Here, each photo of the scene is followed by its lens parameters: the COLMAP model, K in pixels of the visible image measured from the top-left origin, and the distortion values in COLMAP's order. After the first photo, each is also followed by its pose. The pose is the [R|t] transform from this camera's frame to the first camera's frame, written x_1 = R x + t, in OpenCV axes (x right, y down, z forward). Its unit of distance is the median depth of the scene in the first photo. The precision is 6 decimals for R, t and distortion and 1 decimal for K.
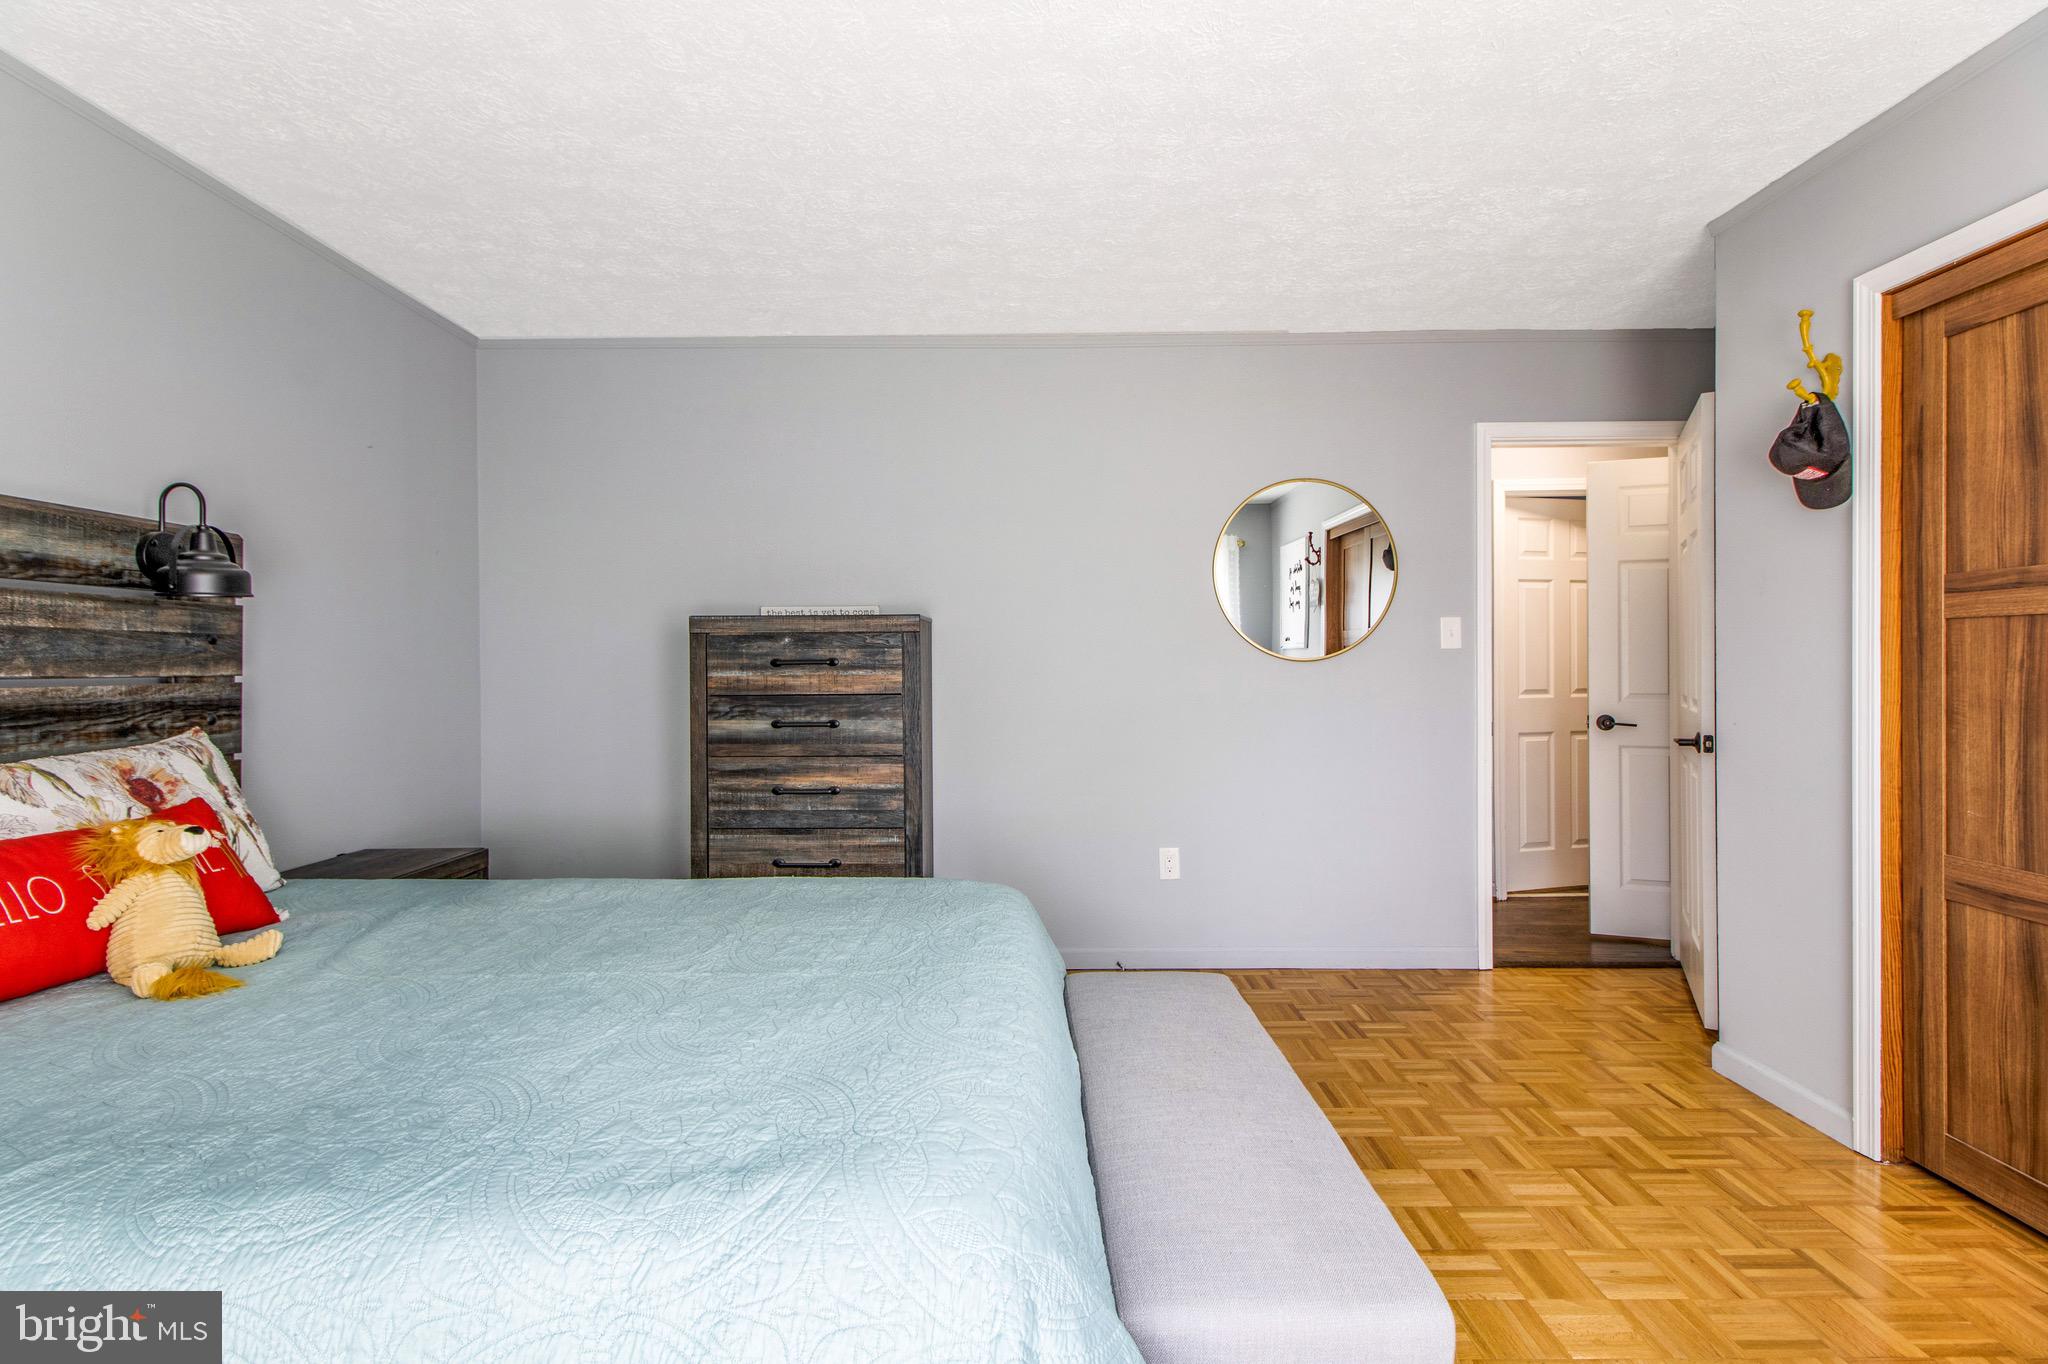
lens RADIAL K [[962.2, 0, 1018.6], [0, 962.2, 658.6], [0, 0, 1]] dist [0.022042, -0.016784]
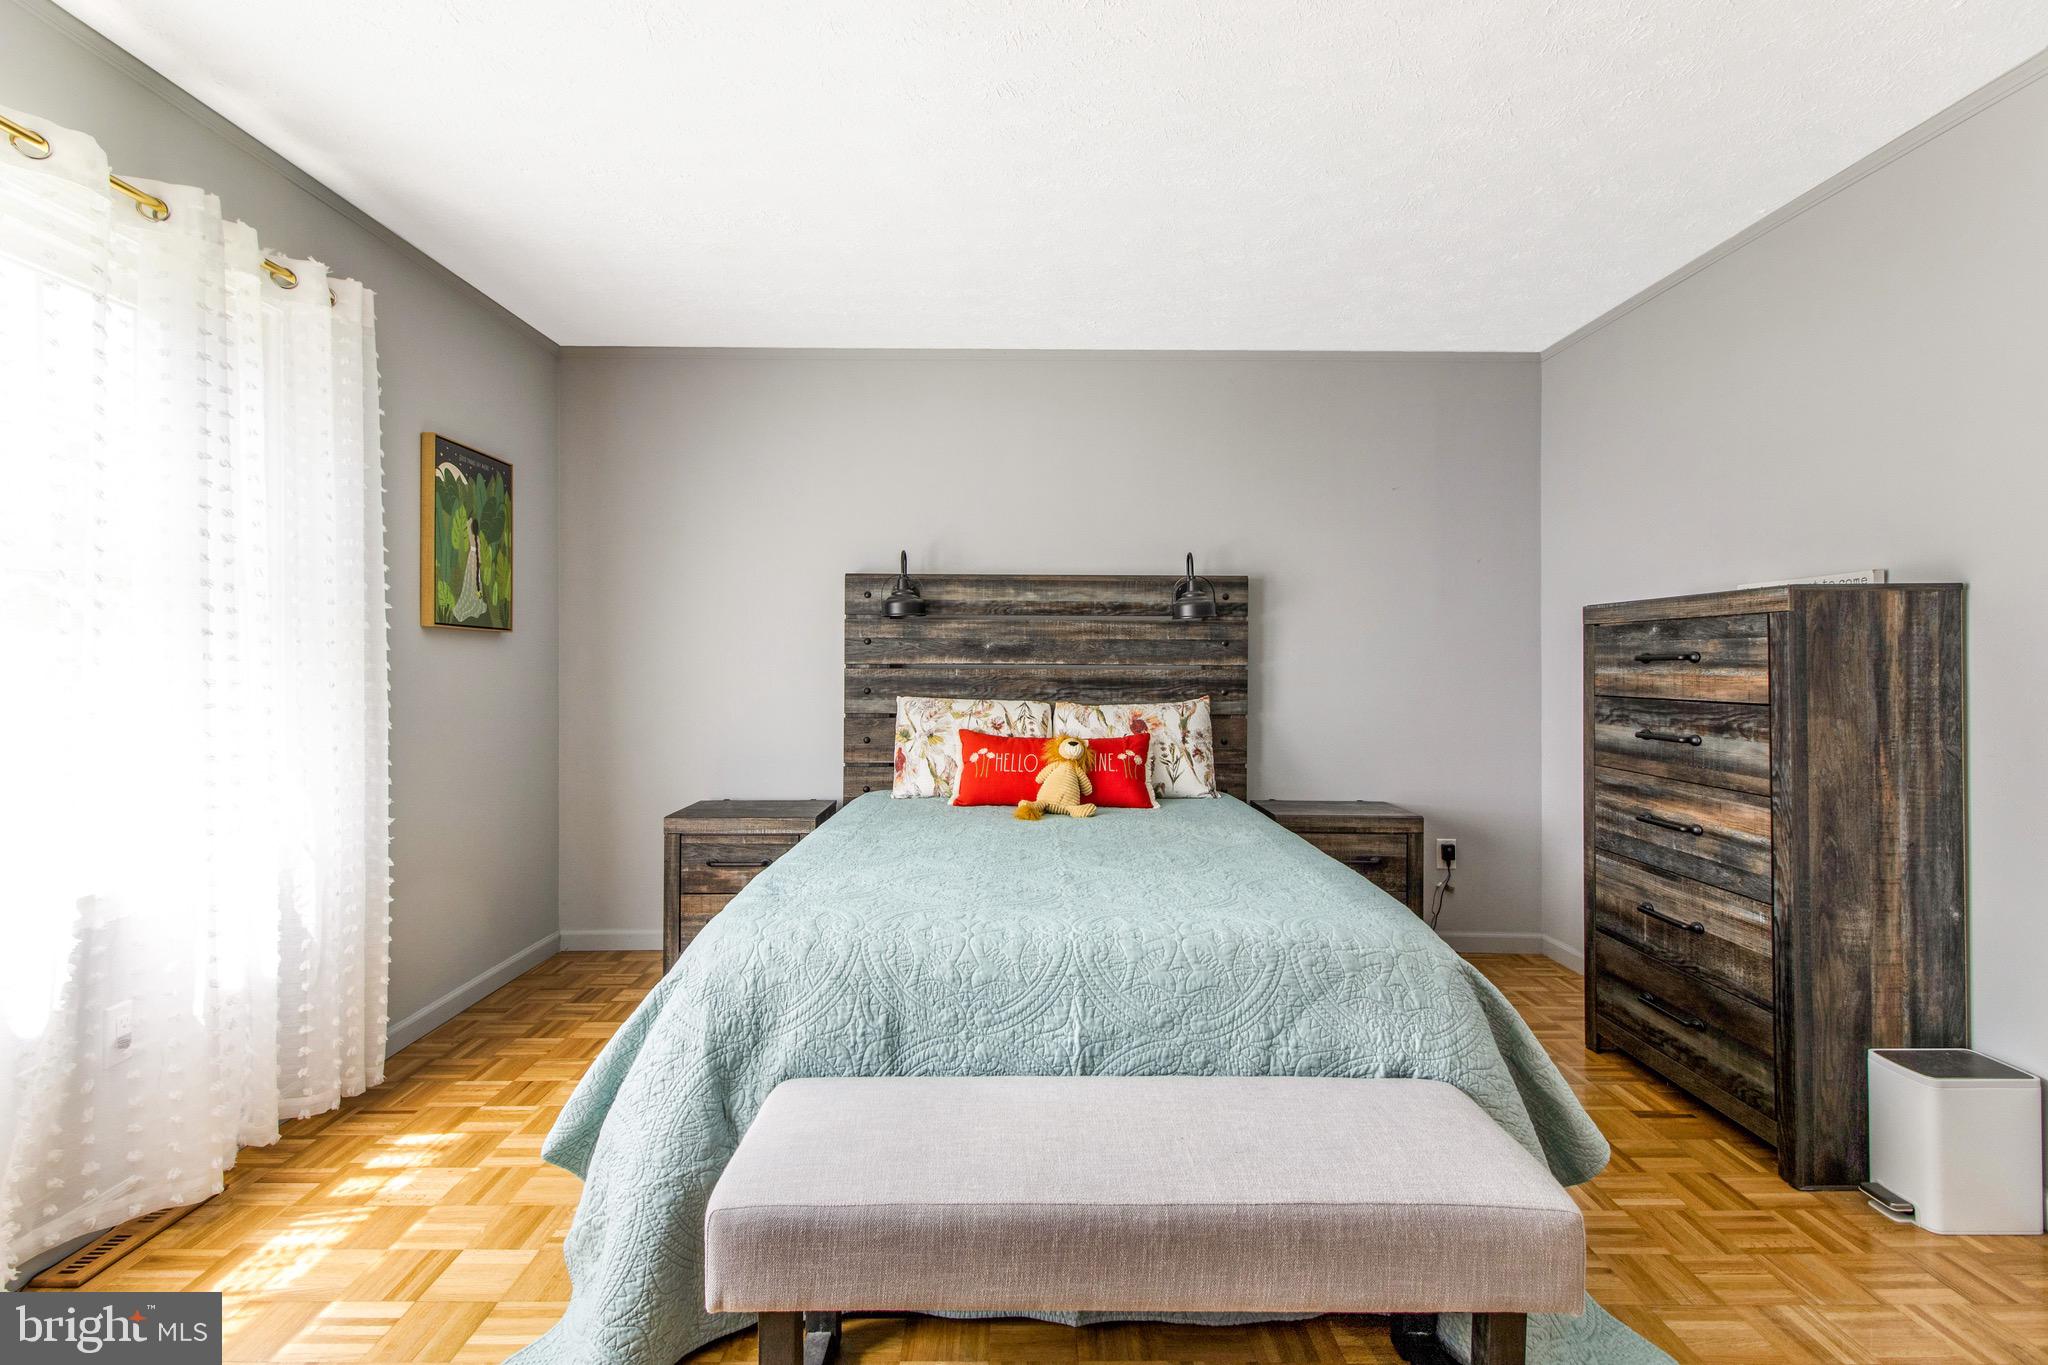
lens RADIAL K [[962.2, 0, 1018.6], [0, 962.2, 659.1], [0, 0, 1]] dist [0.022042, -0.016784]
pose [[-0.019284, 0.002618, -0.999811, 0.567673], [0.002953, 0.999992, 0.002561, 0.001389], [0.999810, -0.002903, -0.019292, 0.491500]]
